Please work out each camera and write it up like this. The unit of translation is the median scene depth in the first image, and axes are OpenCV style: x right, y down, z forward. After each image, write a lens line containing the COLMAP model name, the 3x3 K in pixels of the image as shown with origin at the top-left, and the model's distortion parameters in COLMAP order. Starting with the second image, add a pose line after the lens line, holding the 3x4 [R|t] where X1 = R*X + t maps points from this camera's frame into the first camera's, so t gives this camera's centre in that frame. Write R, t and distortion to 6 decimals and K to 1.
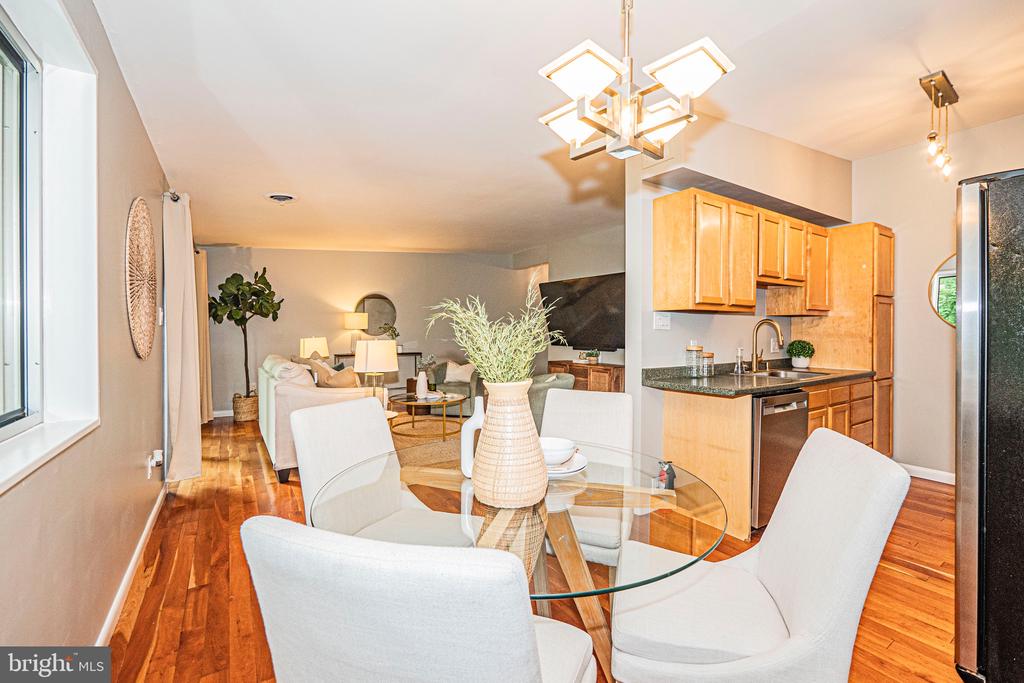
lens RADIAL K [[431.7, 0, 506.3], [0, 431.7, 339.6], [0, 0, 1]] dist [-0.005846, -0.000386]
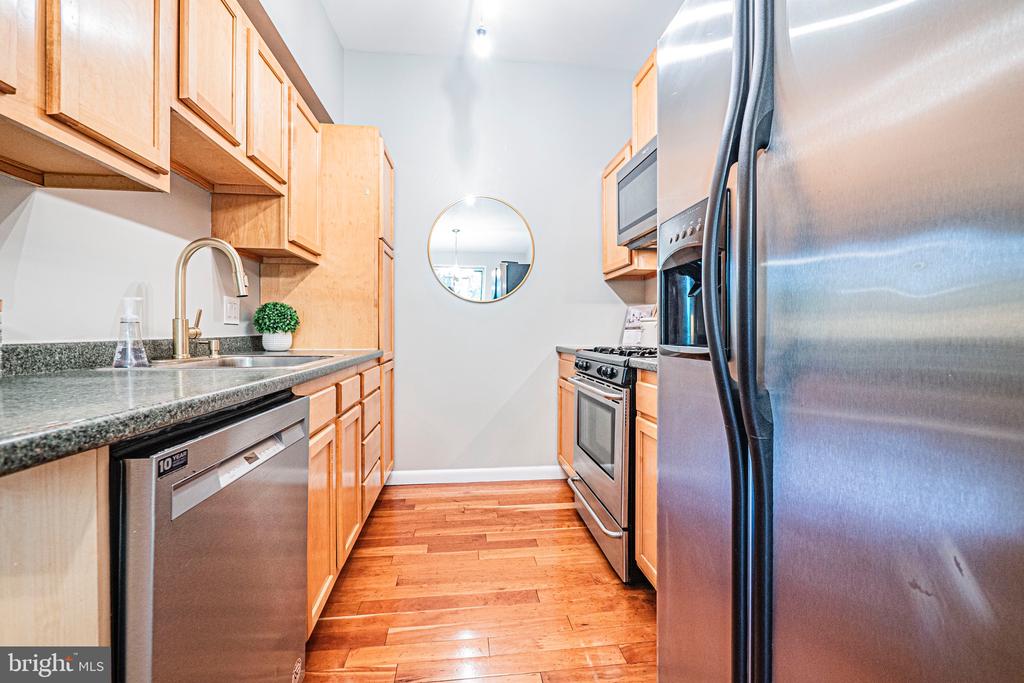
lens RADIAL K [[431.7, 0, 511.7], [0, 431.7, 338.7], [0, 0, 1]] dist [-0.005846, -0.000386]
pose [[0.438181, -0.014025, 0.898778, 0.334929], [0.012142, 0.999879, 0.009683, 0.051039], [-0.898805, 0.006670, 0.438298, 0.515429]]
